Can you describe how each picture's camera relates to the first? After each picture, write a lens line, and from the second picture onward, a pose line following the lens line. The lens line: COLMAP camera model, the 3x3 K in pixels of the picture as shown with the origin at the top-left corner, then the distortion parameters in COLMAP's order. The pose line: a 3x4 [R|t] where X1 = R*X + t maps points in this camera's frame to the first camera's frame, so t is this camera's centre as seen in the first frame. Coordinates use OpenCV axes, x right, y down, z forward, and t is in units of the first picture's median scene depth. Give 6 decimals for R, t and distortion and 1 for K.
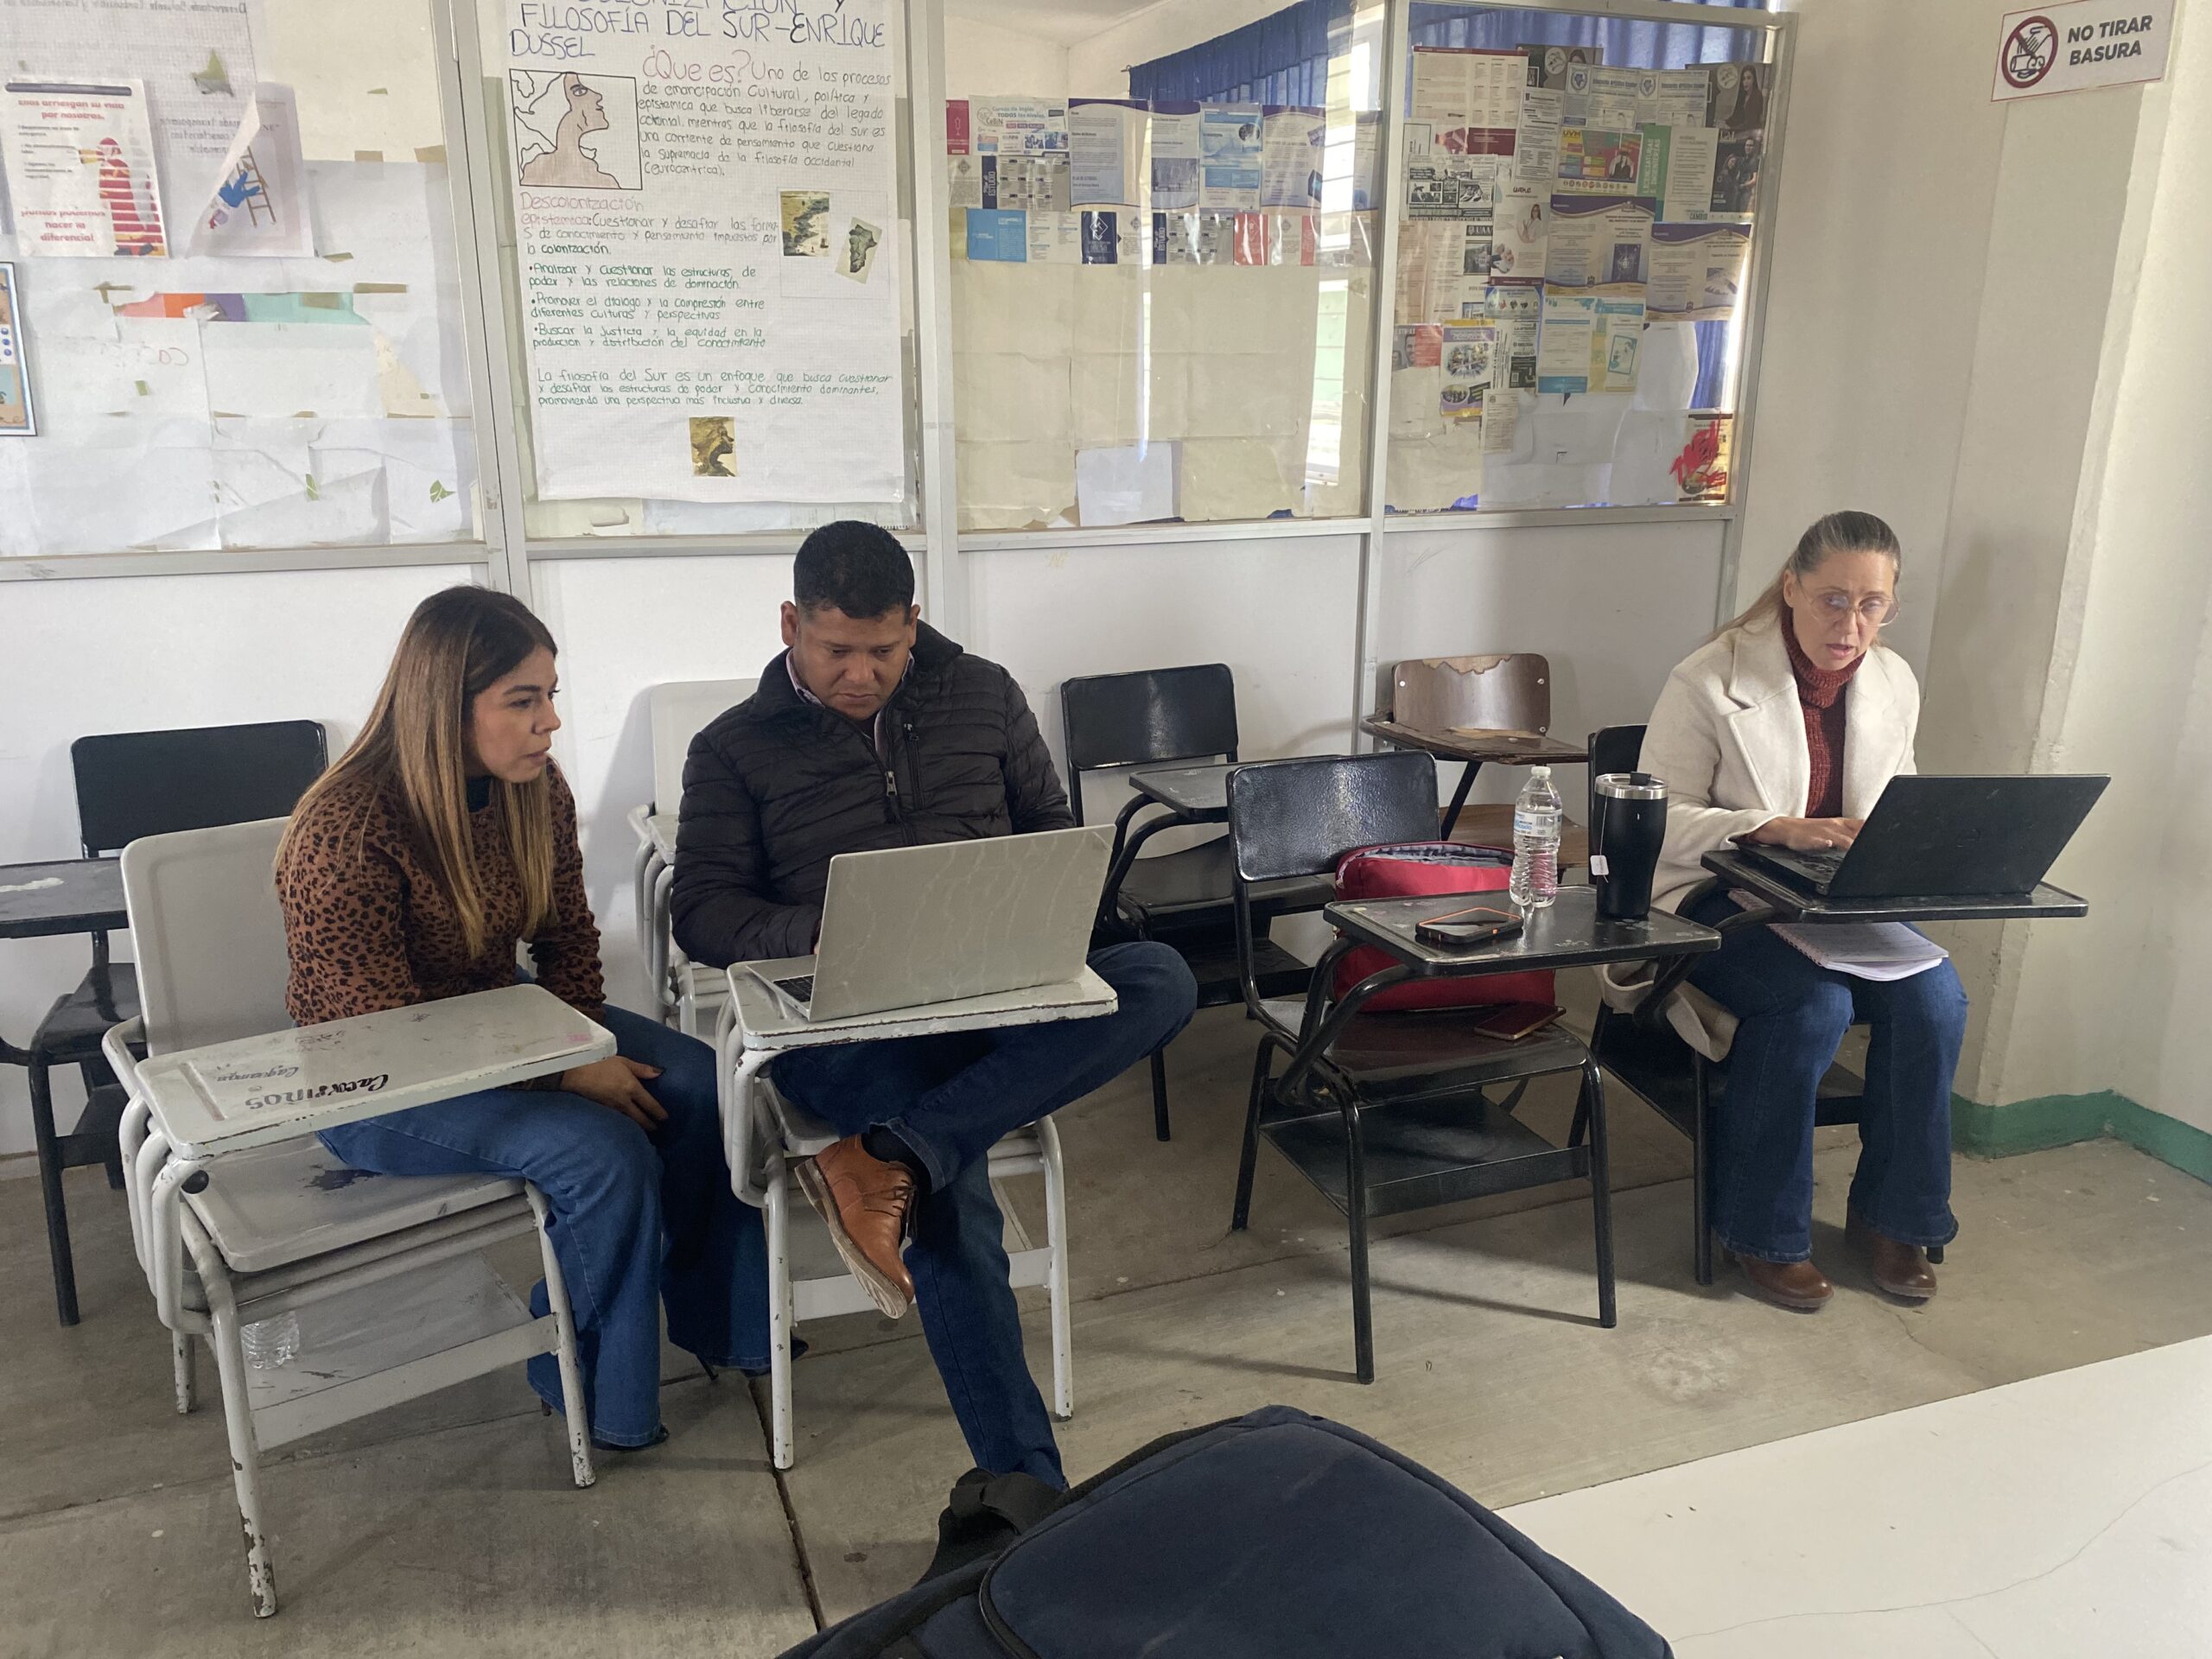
lens RADIAL K [[1661.8, 0, 1091.0], [0, 1661.8, 809.6], [0, 0, 1]] dist [-0.008893, 0.000175]
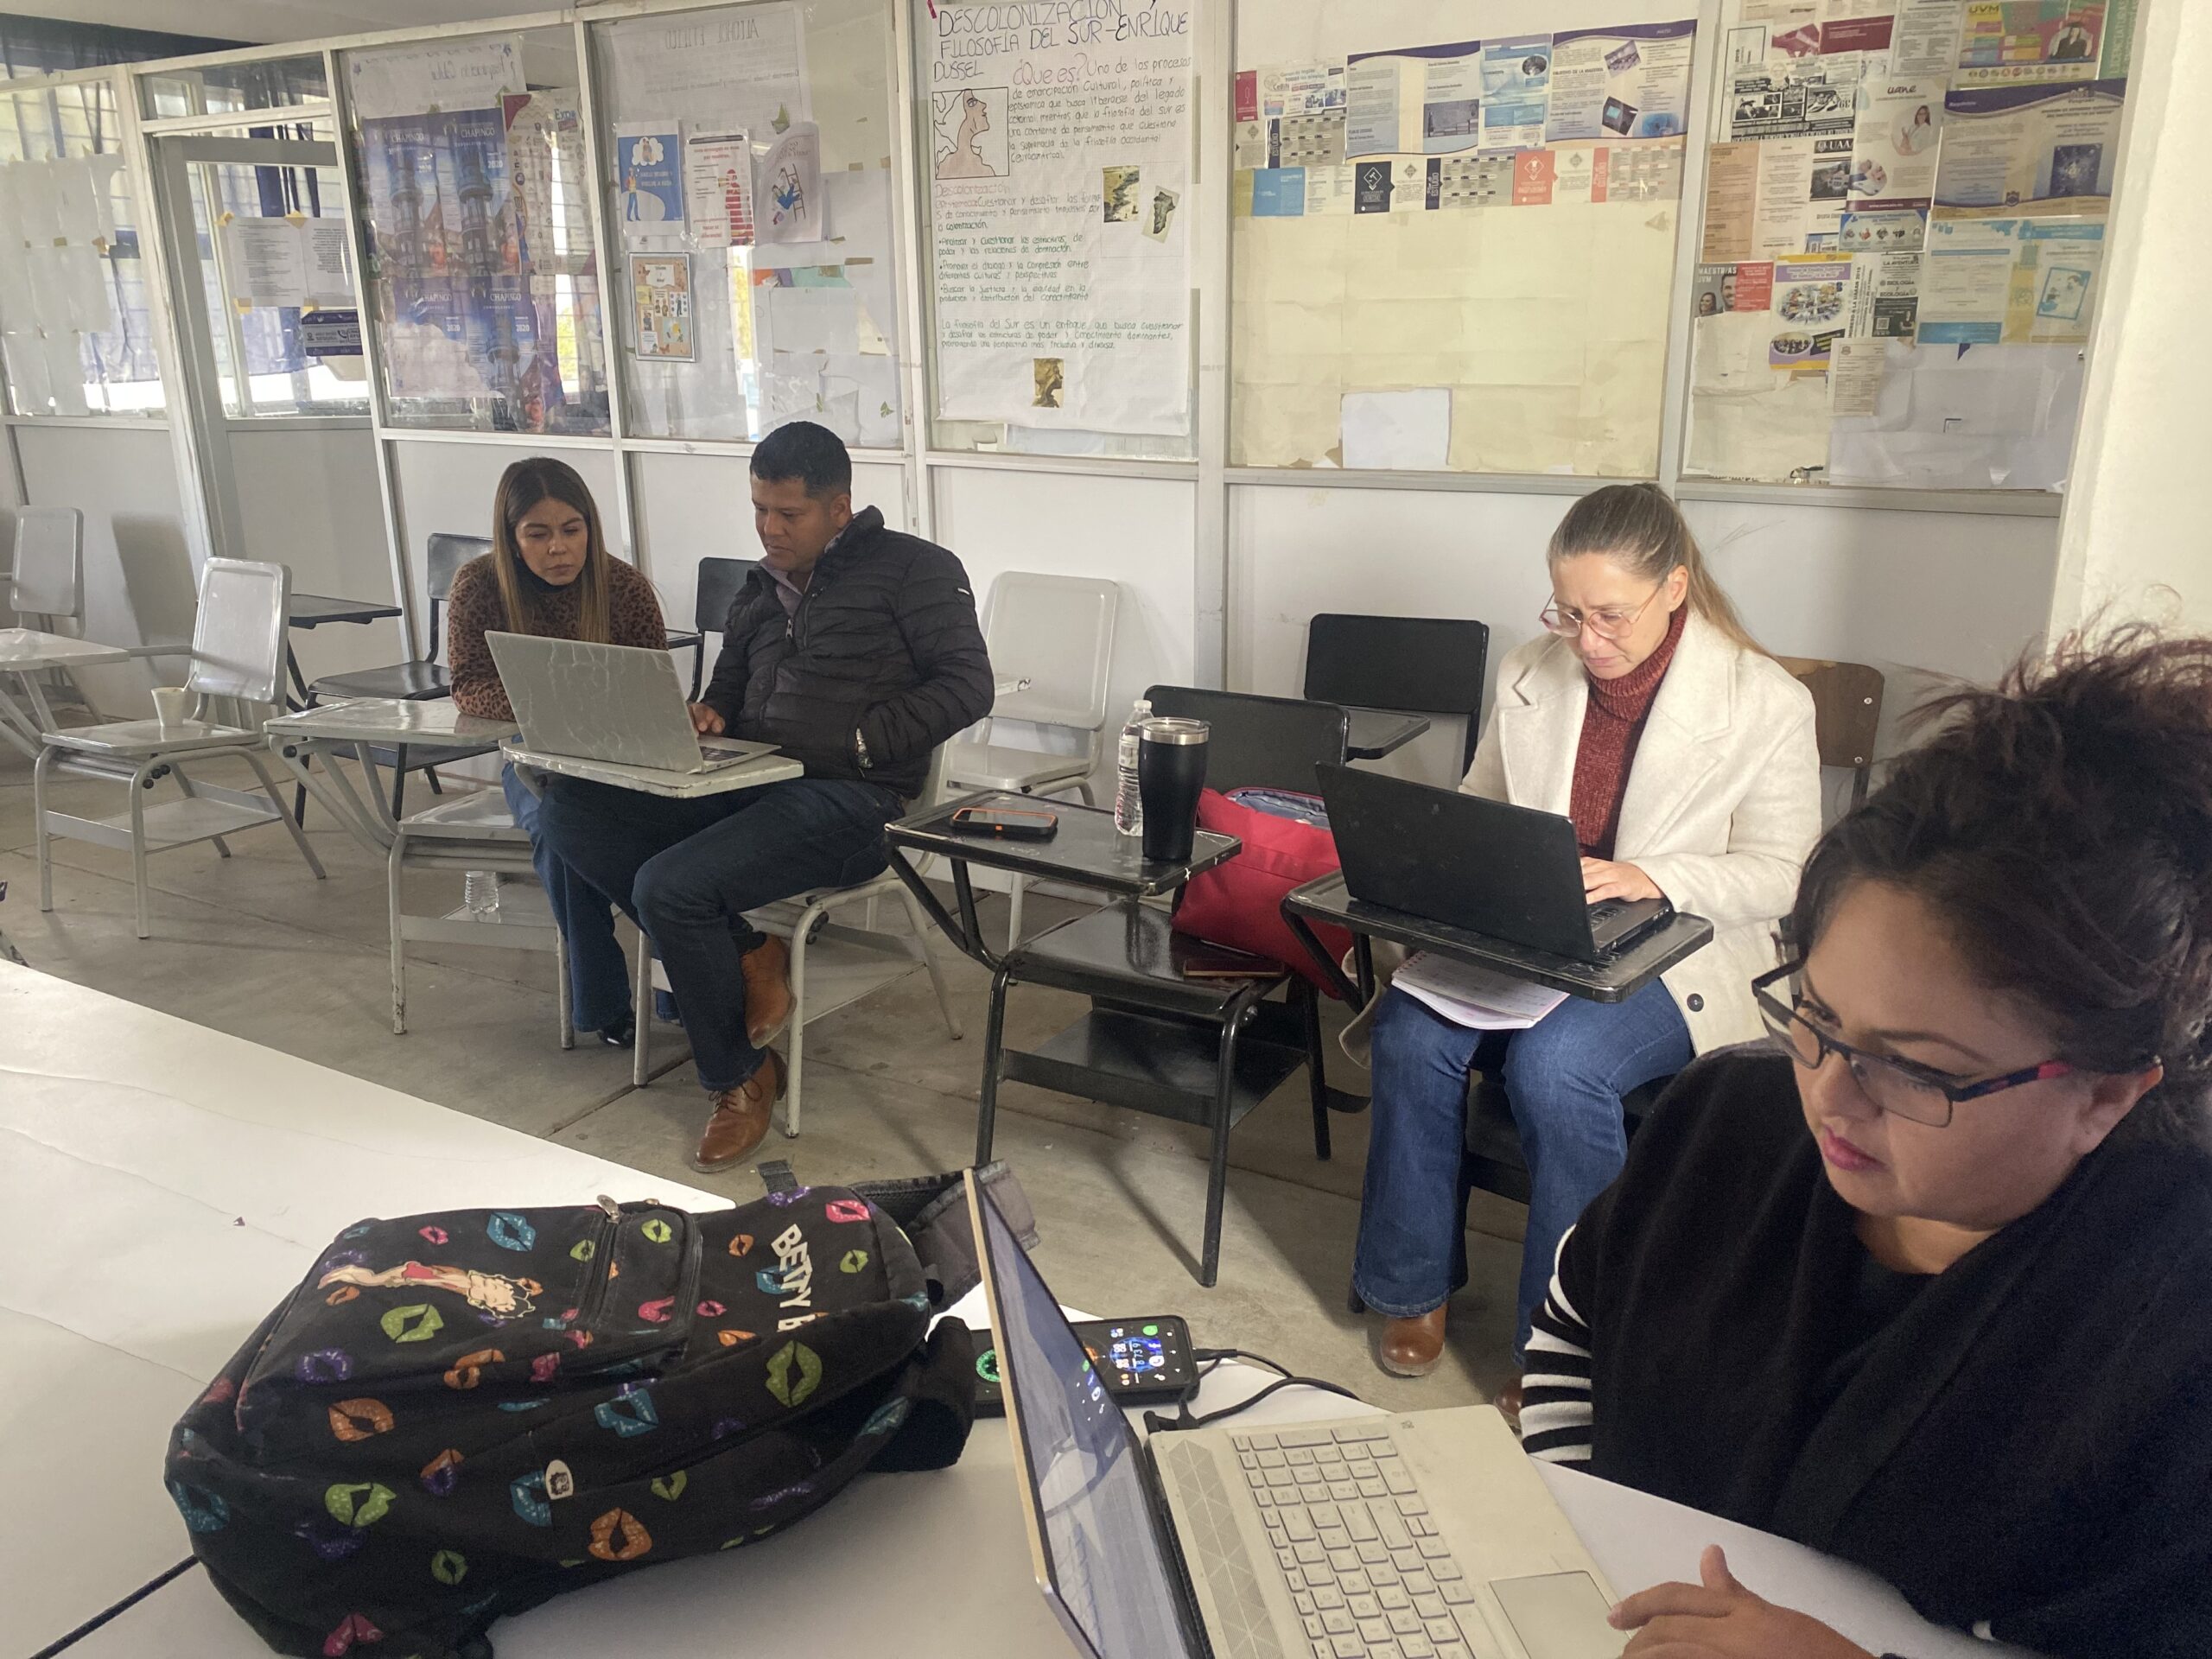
lens RADIAL K [[1661.8, 0, 1097.4], [0, 1661.8, 833.4], [0, 0, 1]] dist [-0.008893, 0.000175]
pose [[0.652837, 0.218221, -0.725385, 0.746652], [-0.189264, 0.974224, 0.122746, -0.048988], [0.733474, 0.057157, 0.677311, 0.203748]]
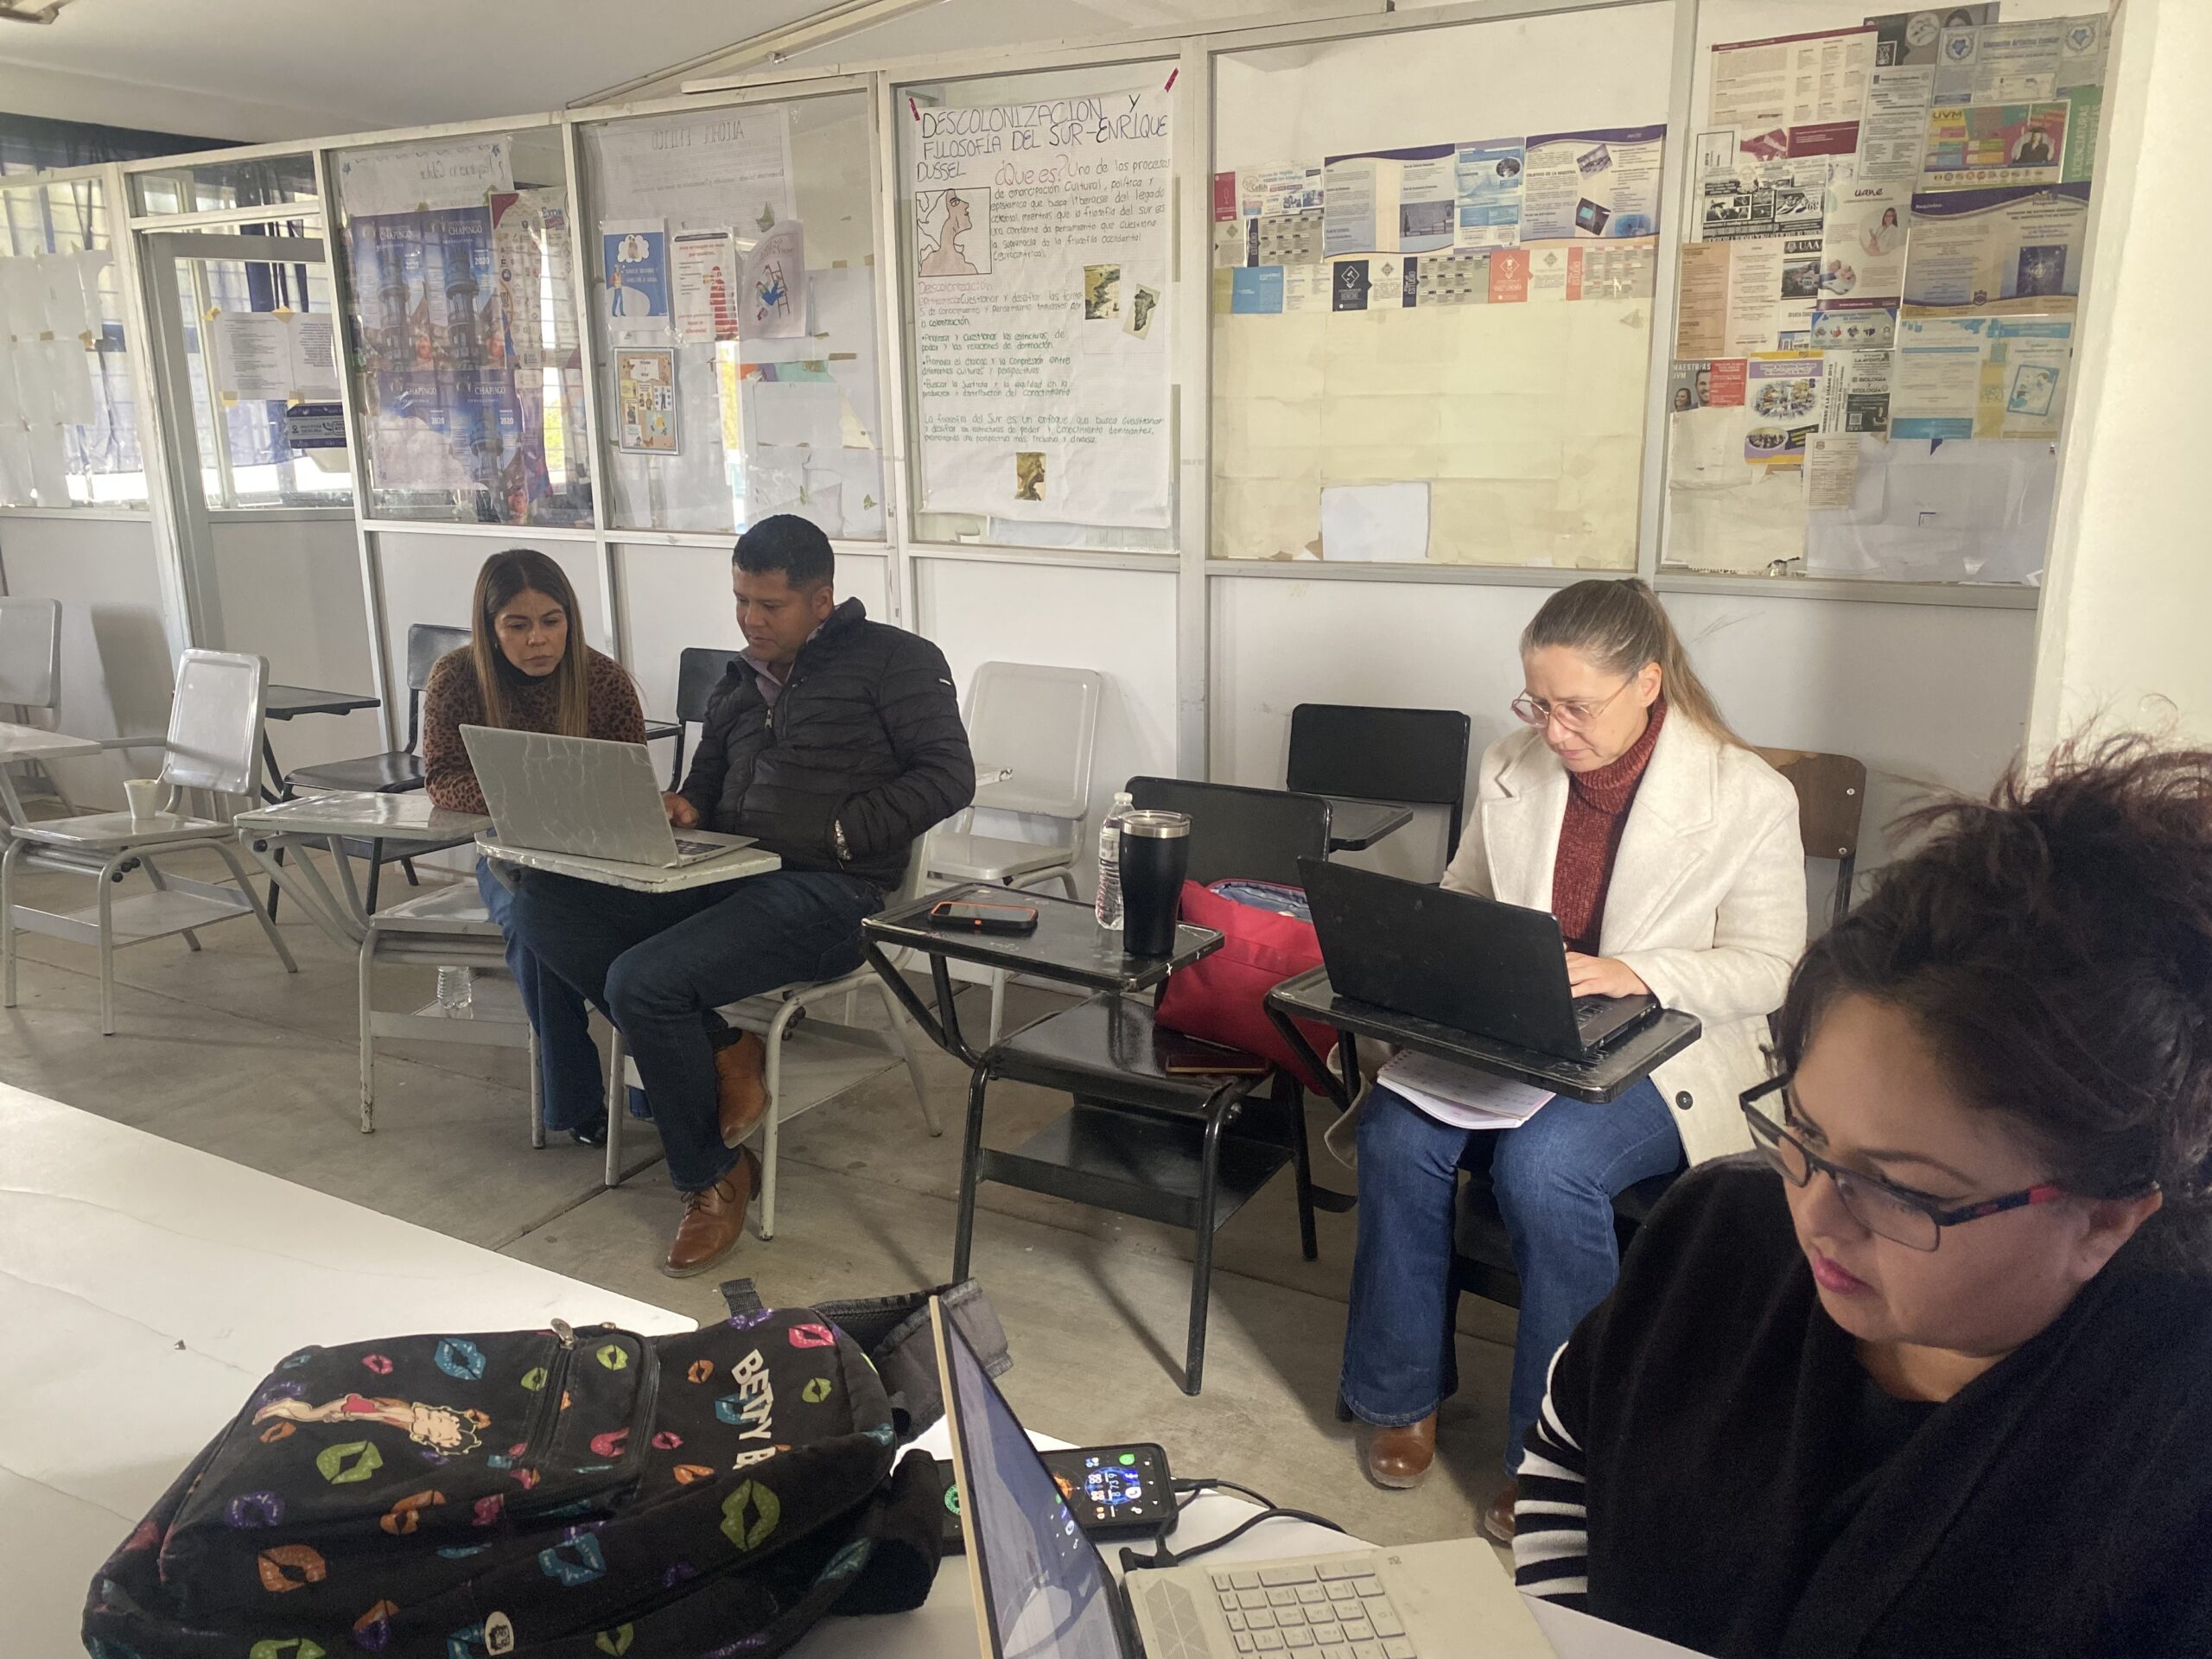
lens RADIAL K [[1661.8, 0, 1101.9], [0, 1661.8, 834.3], [0, 0, 1]] dist [-0.008893, 0.000175]
pose [[0.661064, 0.180243, -0.728359, 0.741480], [-0.188068, 0.979535, 0.071708, -0.053597], [0.726377, 0.089578, 0.681433, 0.211342]]
